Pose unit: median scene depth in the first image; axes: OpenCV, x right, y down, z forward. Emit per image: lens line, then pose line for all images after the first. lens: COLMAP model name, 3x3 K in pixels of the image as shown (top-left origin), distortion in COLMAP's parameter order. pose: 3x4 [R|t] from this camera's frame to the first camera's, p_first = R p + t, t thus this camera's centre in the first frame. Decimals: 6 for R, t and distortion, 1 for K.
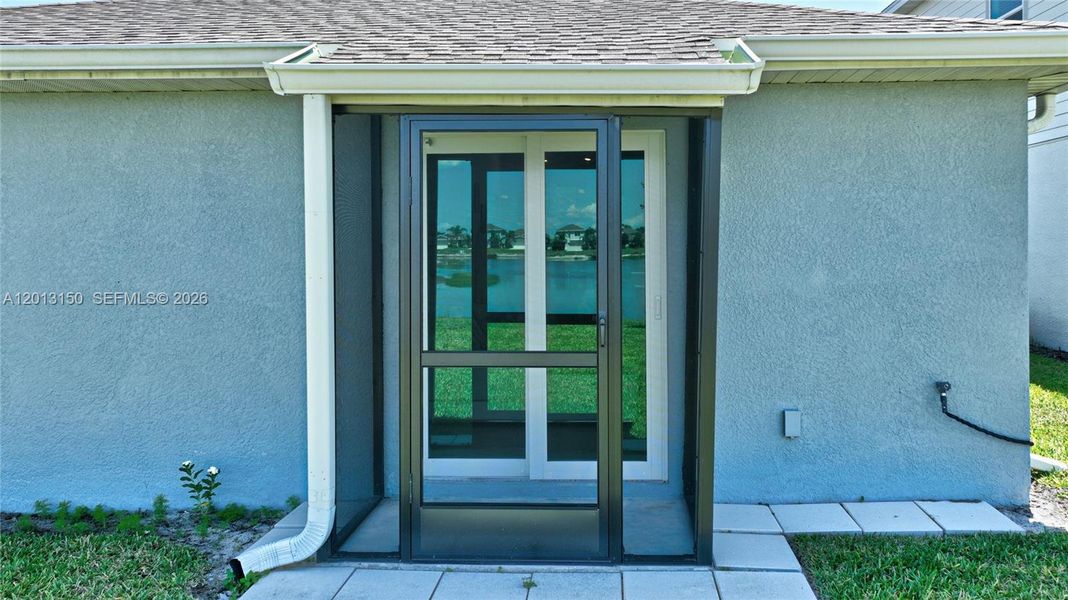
lens RADIAL K [[741.4, 0, 554.9], [0, 741.4, 255.2], [0, 0, 1]] dist [0.012027, -0.001442]
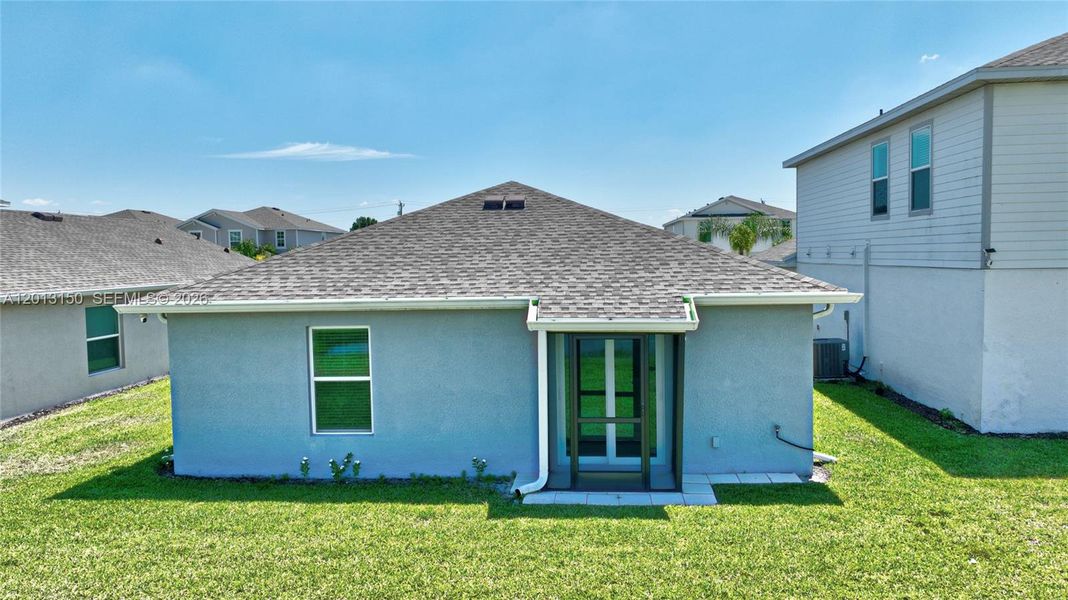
lens RADIAL K [[741.4, 0, 532.9], [0, 741.4, 300.2], [0, 0, 1]] dist [0.012027, -0.001442]
pose [[0.999684, -0.007356, -0.024040, -0.228511], [0.008451, 0.998917, 0.045744, -0.363491], [0.023677, -0.045932, 0.998664, -1.462857]]
